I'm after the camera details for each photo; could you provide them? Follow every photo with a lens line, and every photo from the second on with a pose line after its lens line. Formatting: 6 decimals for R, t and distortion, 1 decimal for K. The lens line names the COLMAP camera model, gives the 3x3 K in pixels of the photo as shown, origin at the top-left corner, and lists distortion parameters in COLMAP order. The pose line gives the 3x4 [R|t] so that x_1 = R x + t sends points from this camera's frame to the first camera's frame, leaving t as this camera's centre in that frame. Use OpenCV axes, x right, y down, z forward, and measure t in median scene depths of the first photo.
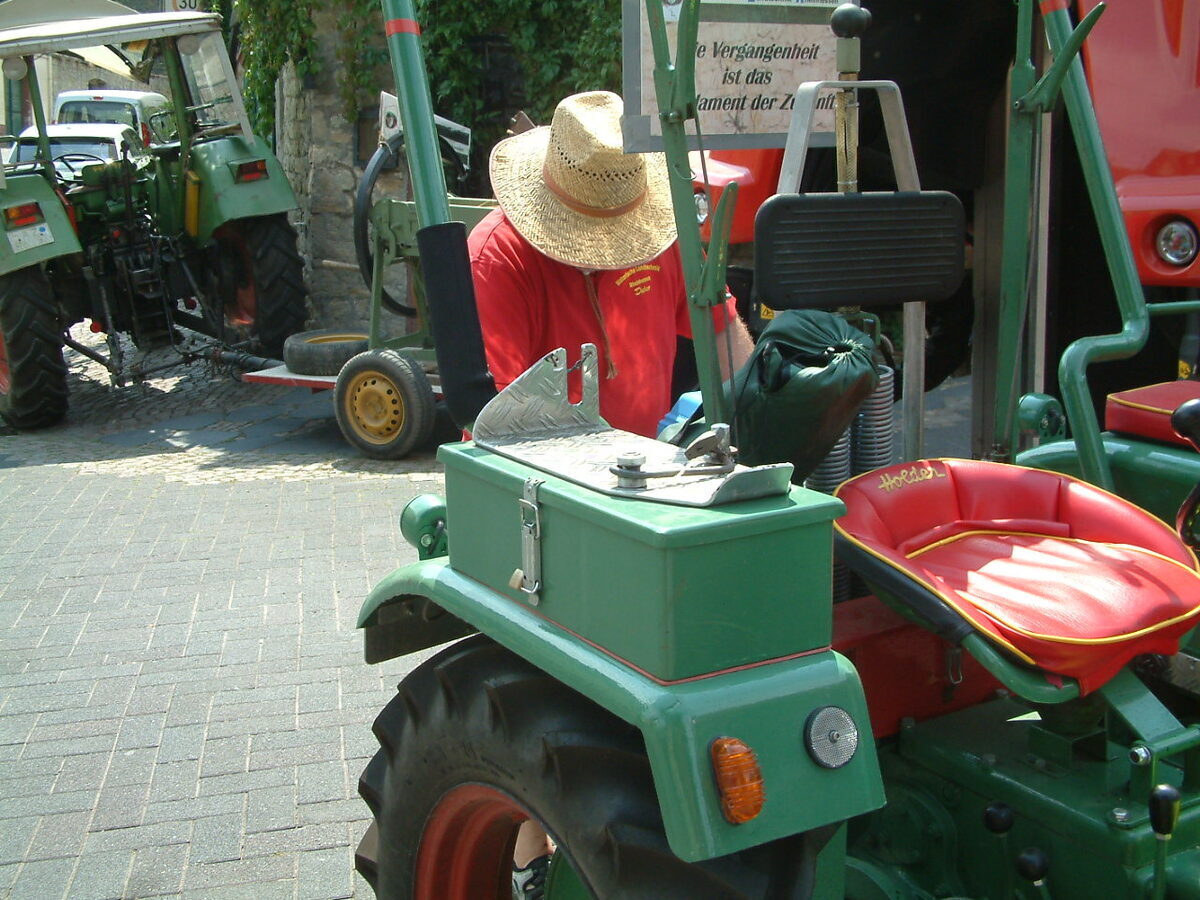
lens RADIAL K [[1520.4, 0, 597.3], [0, 1520.4, 439.7], [0, 0, 1]] dist [-0.078399, 0.000000]
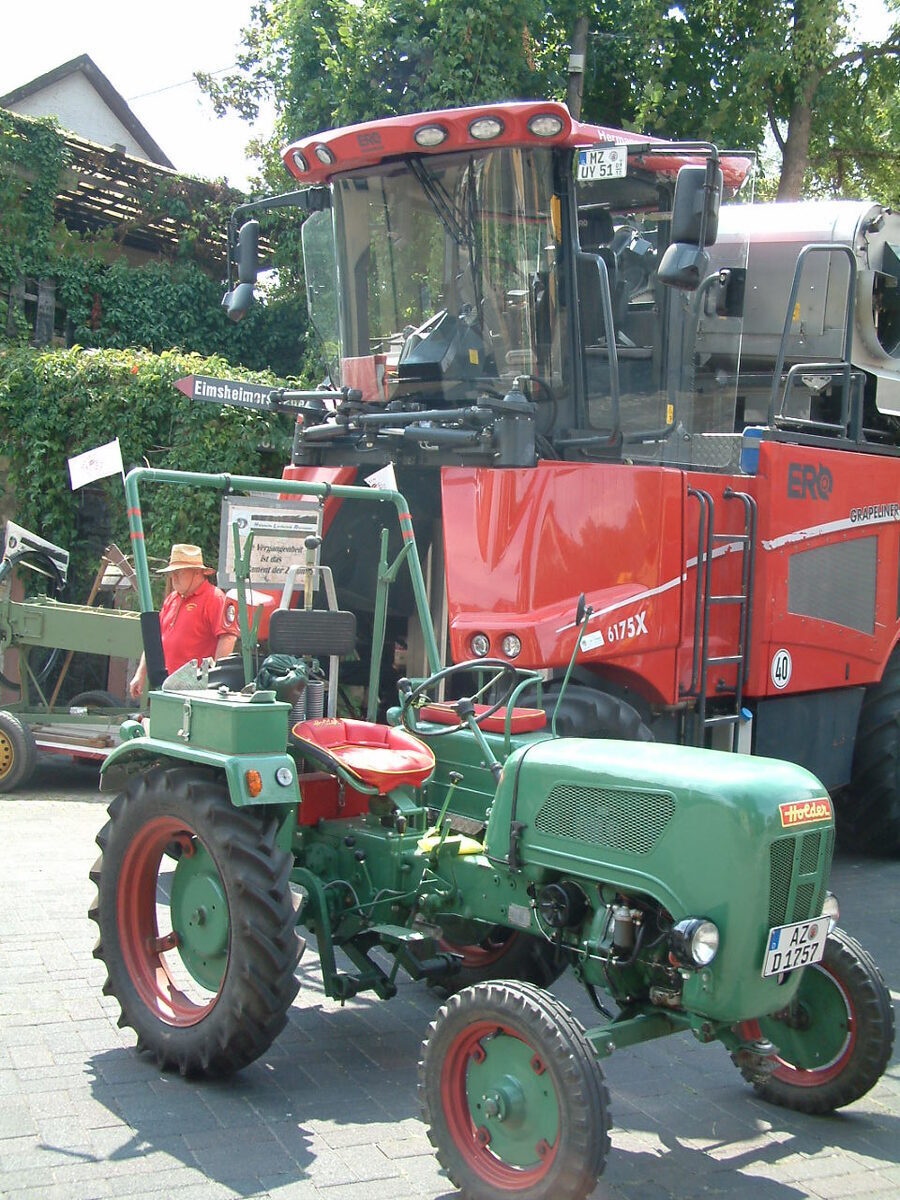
lens RADIAL K [[1520.4, 0, 477.7], [0, 1520.4, 572.9], [0, 0, 1]] dist [-0.078399, 0.000000]
pose [[0.972768, 0.067090, 0.221859, -0.033855], [-0.023652, 0.980928, -0.192929, 0.069797], [-0.230571, 0.182427, 0.955802, -0.404488]]
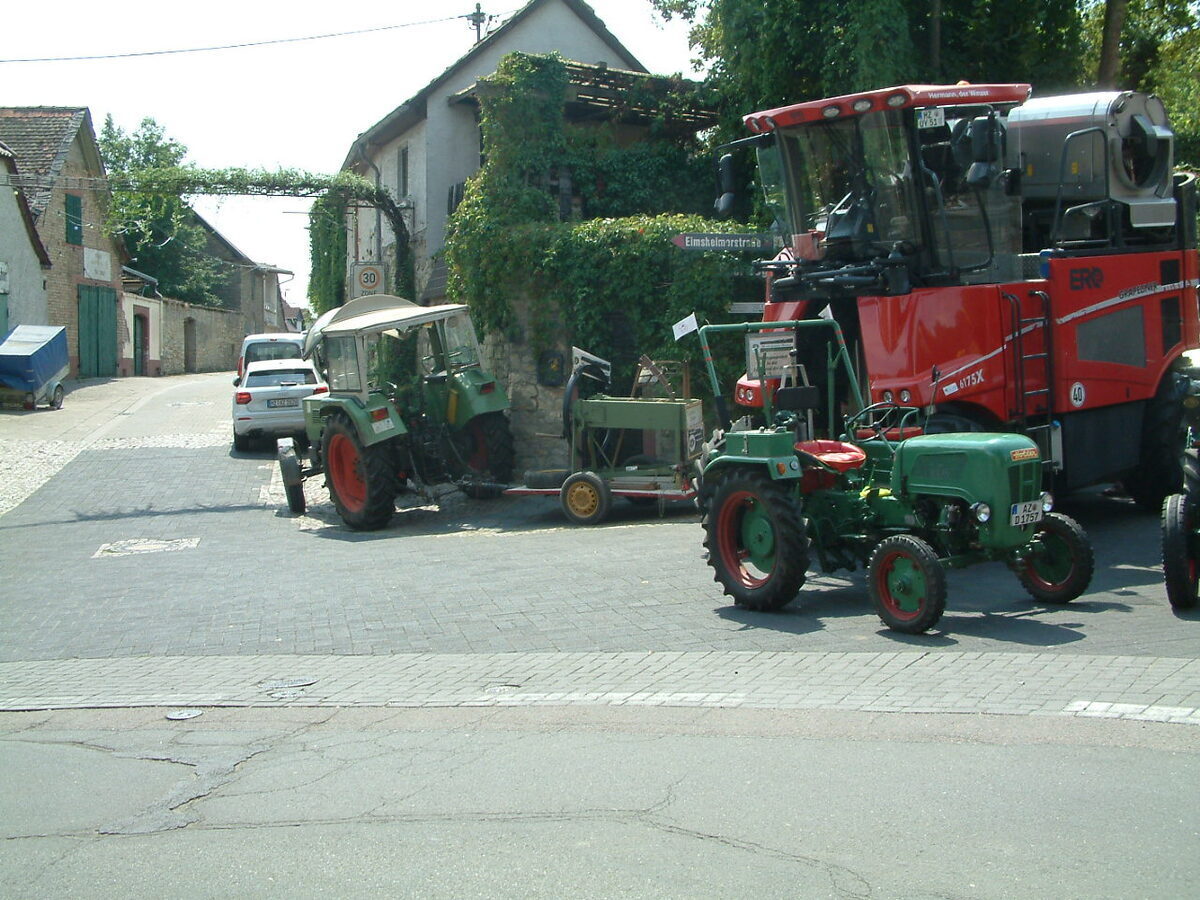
lens RADIAL K [[1520.4, 0, 608.2], [0, 1520.4, 400.4], [0, 0, 1]] dist [-0.078399, 0.000000]
pose [[0.999180, -0.035649, 0.019186, -0.148176], [0.038251, 0.986536, -0.159005, 0.177165], [-0.013259, 0.159609, 0.987091, -1.066902]]
